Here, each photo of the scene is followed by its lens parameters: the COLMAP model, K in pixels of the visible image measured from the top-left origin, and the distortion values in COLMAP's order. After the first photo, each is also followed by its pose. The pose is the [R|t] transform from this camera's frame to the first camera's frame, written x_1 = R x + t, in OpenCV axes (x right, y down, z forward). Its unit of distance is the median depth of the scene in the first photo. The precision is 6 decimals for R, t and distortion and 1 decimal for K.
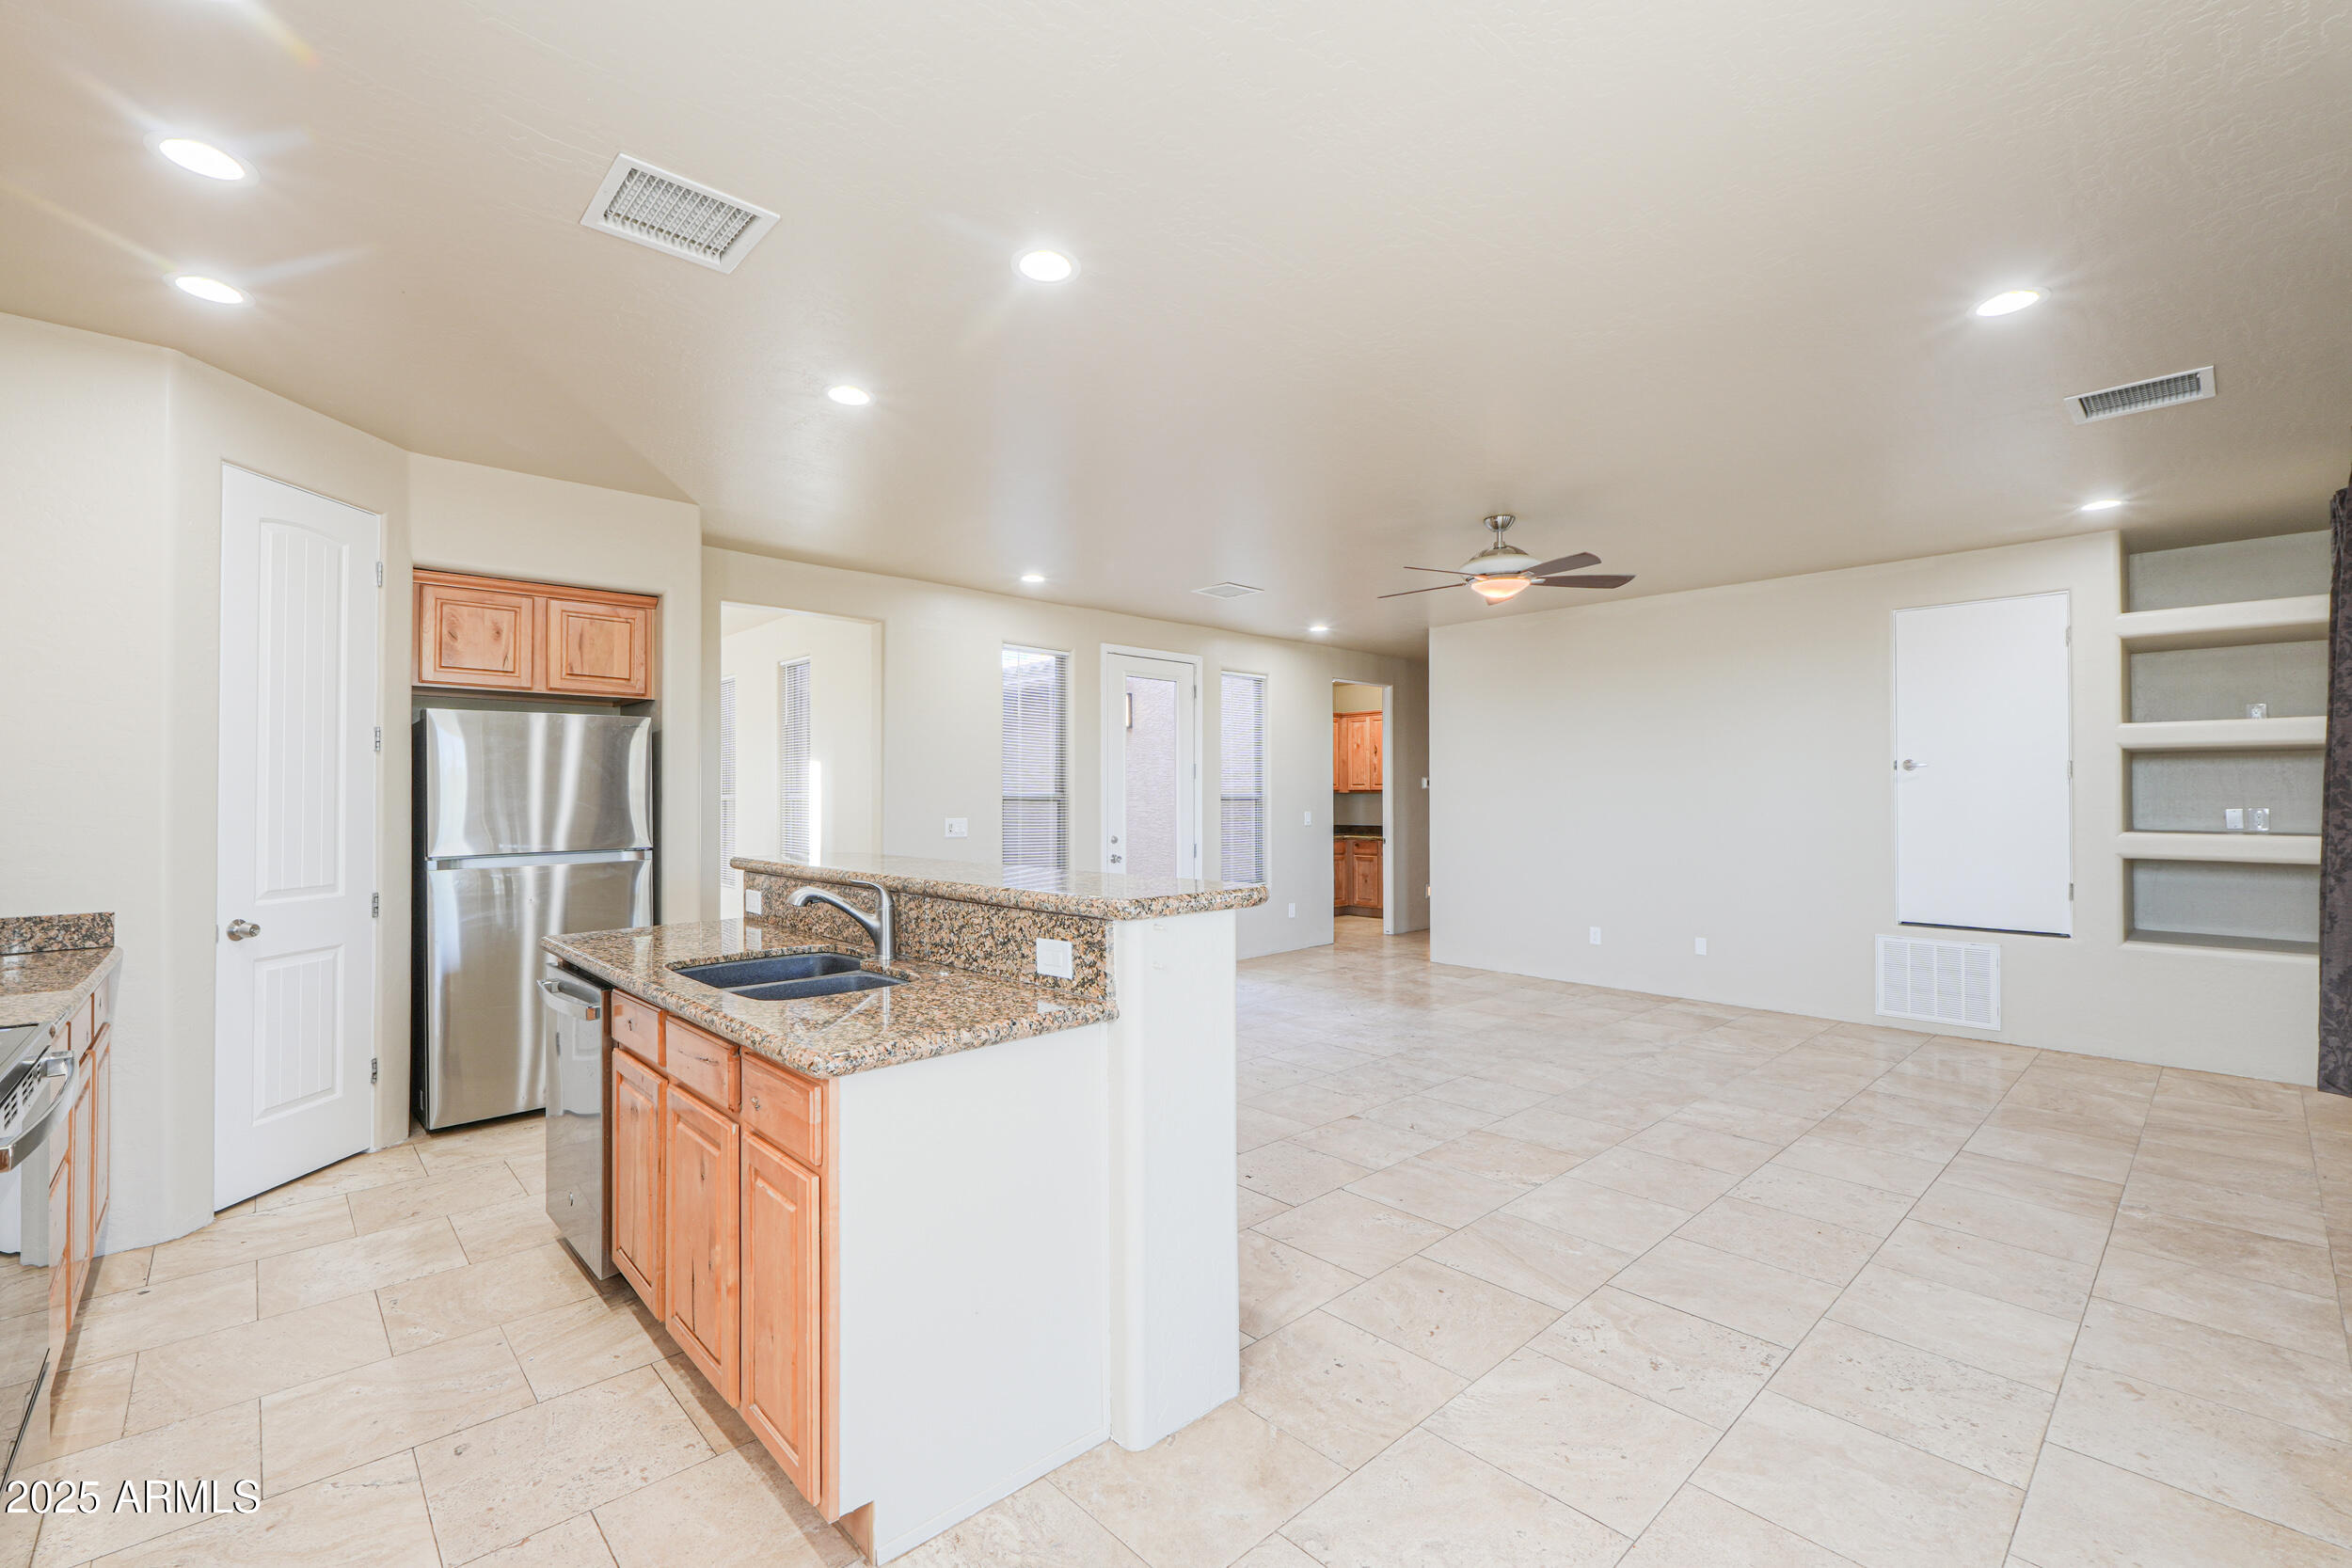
lens RADIAL K [[998.7, 0, 1158.1], [0, 998.7, 778.4], [0, 0, 1]] dist [0.001764, 0.000007]
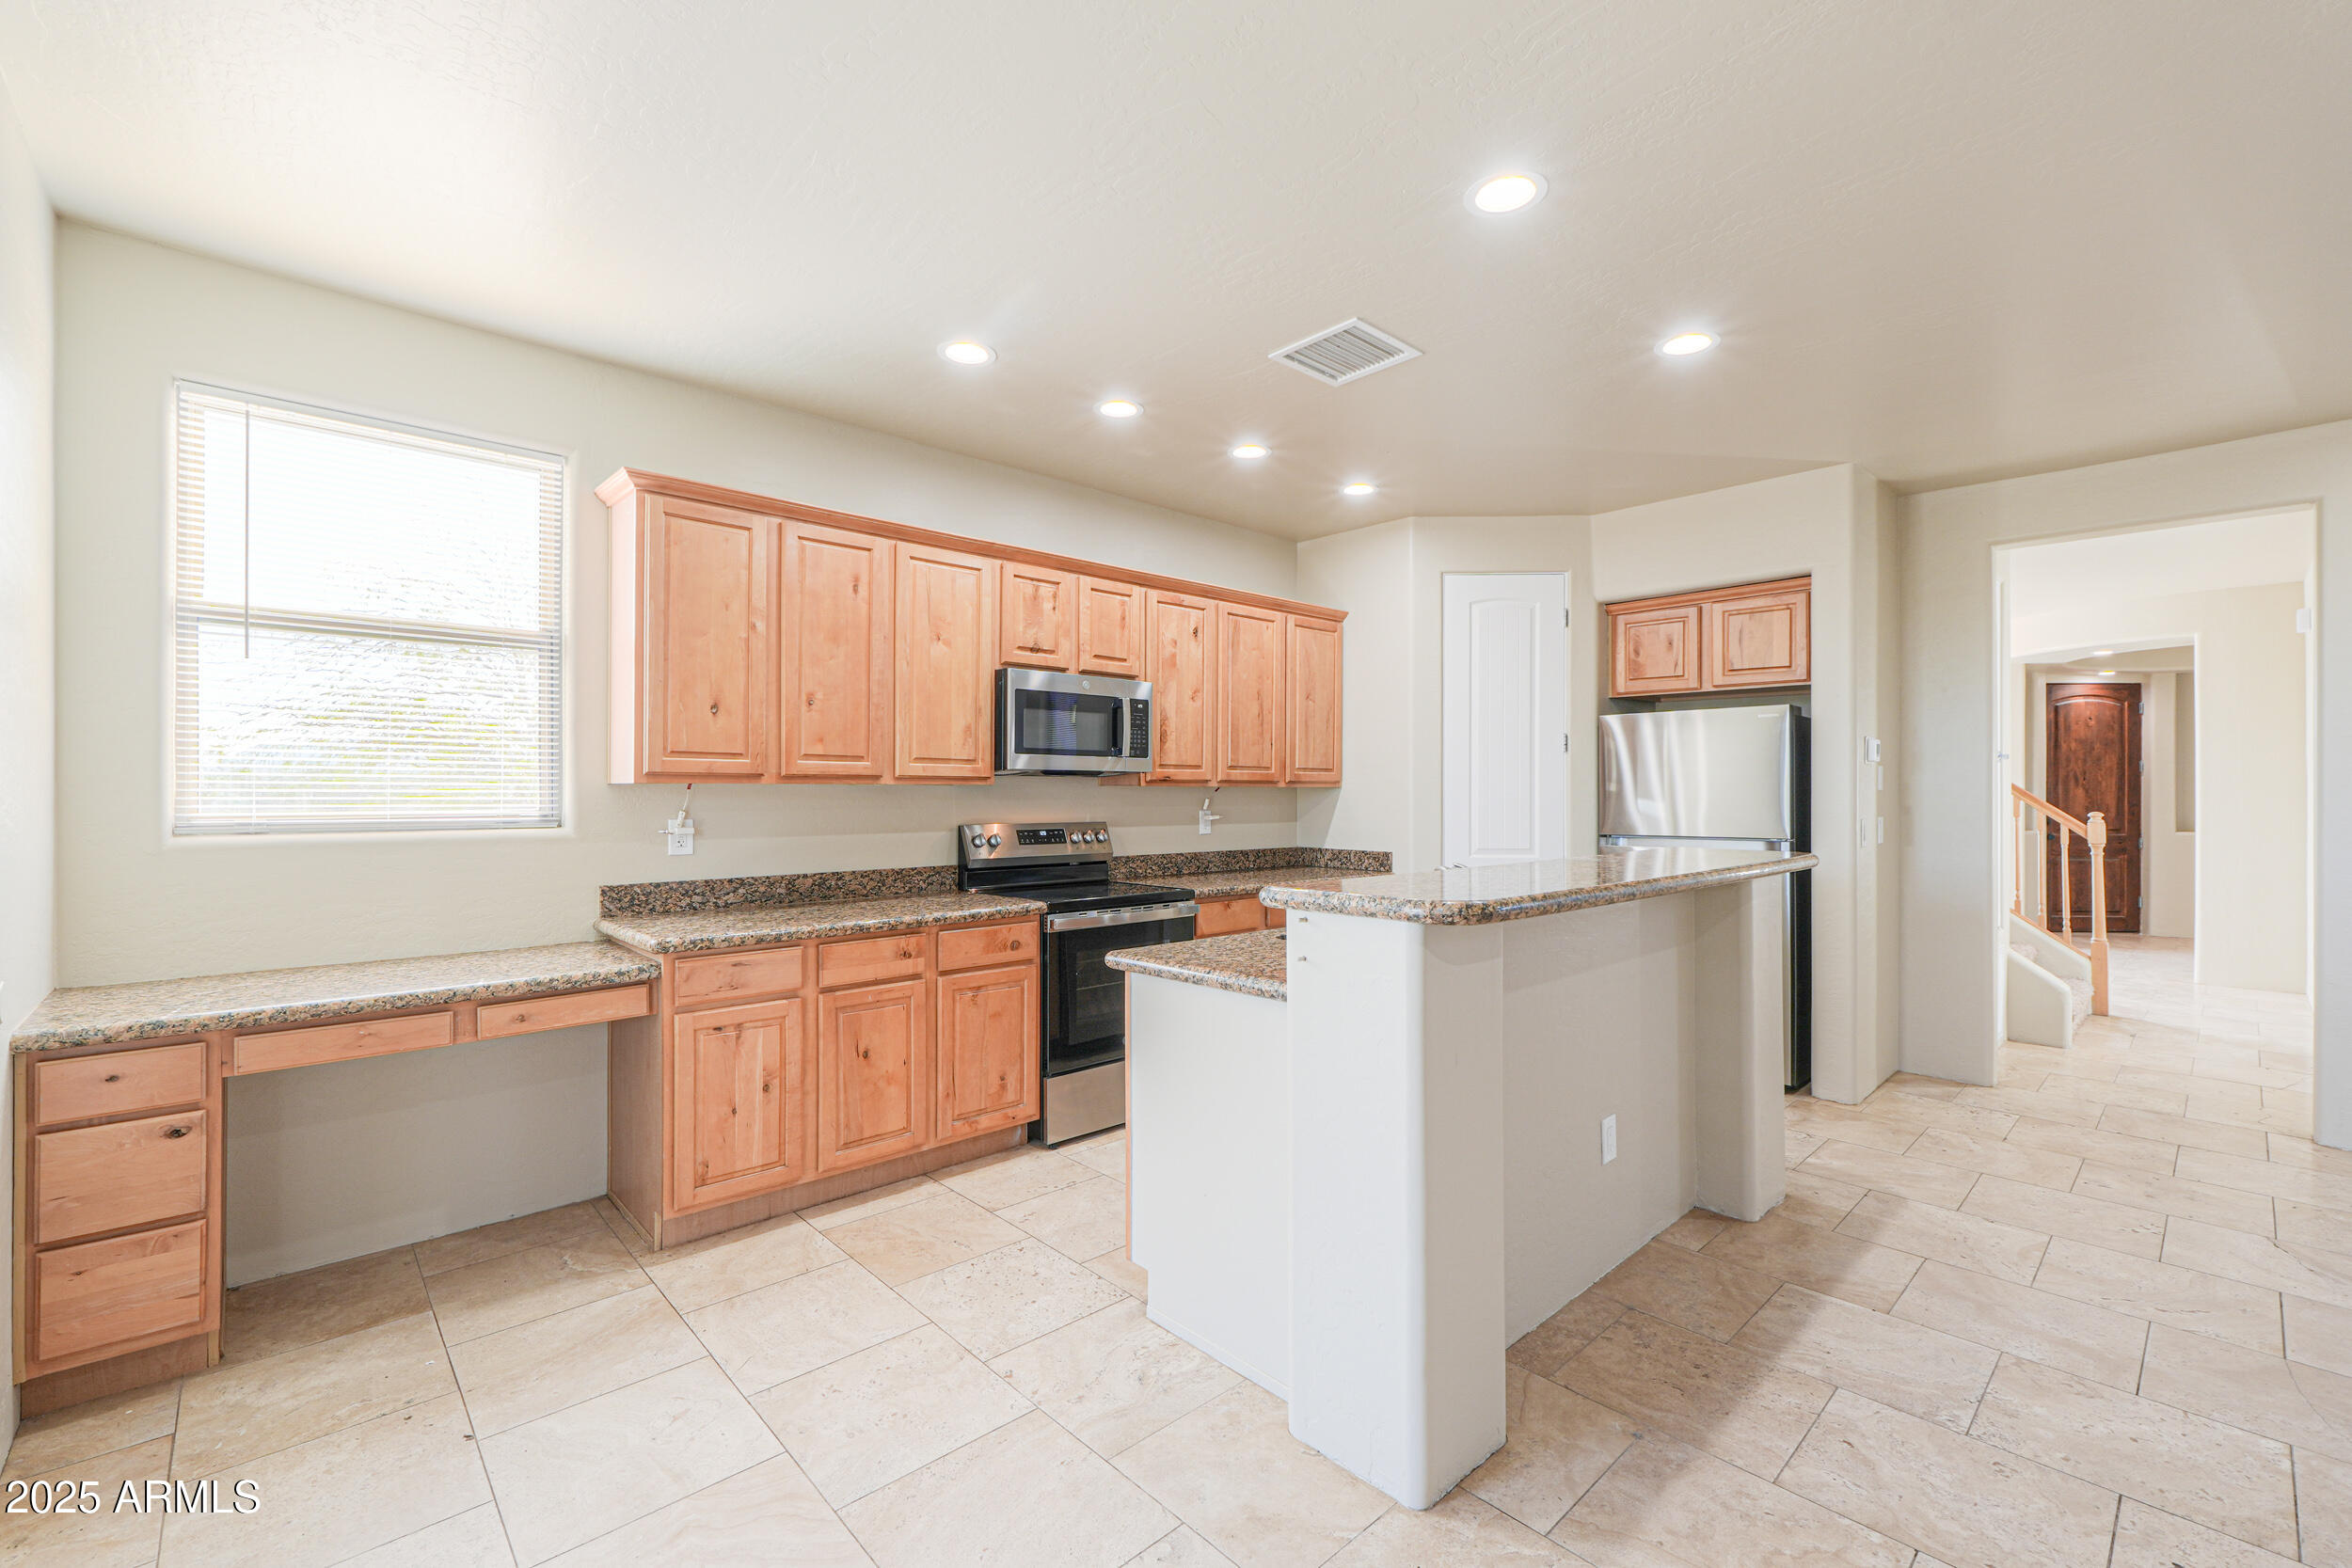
lens RADIAL K [[998.7, 0, 1178.8], [0, 998.7, 774.1], [0, 0, 1]] dist [0.001764, 0.000007]
pose [[0.008398, -0.010999, -0.999904, 0.484313], [0.018153, 0.999776, -0.010845, 0.006680], [0.999800, -0.018060, 0.008596, 0.430240]]
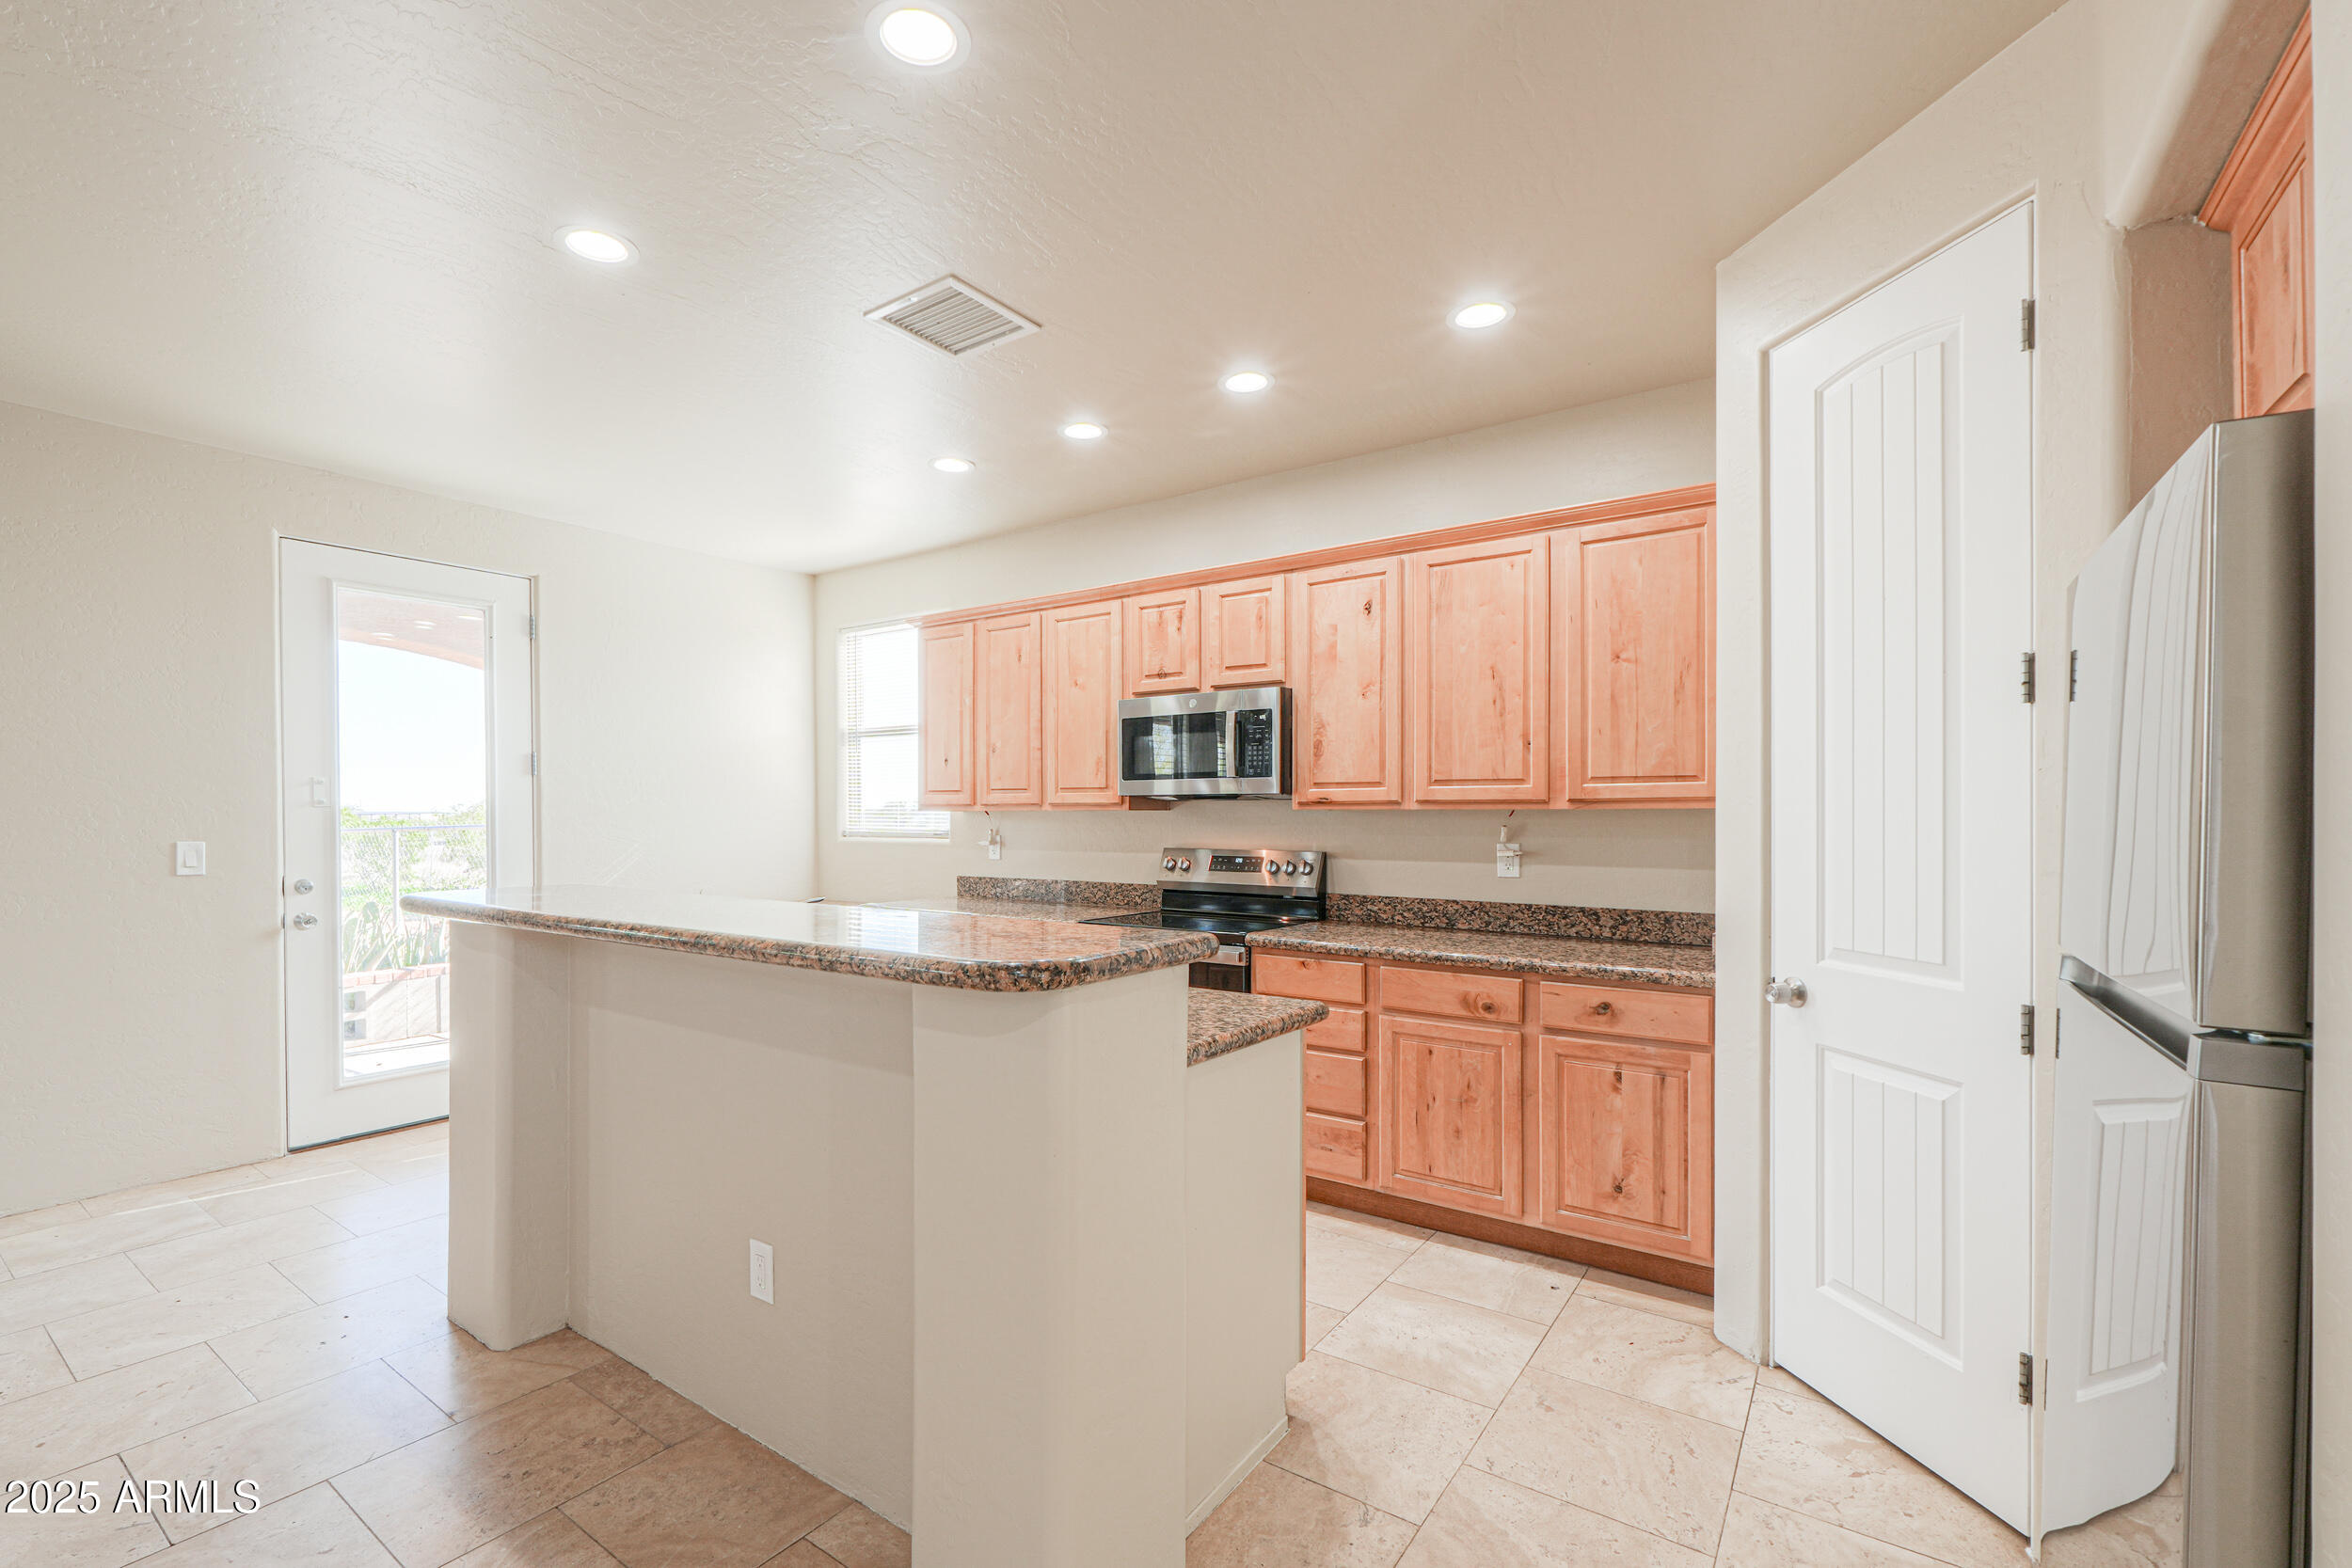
lens RADIAL K [[998.7, 0, 1121.1], [0, 998.7, 820.7], [0, 0, 1]] dist [0.001764, 0.000007]
pose [[-0.980745, 0.007961, -0.195130, -0.245382], [0.010667, 0.999861, -0.012821, 0.026378], [0.195001, -0.014655, -0.980694, 1.241064]]
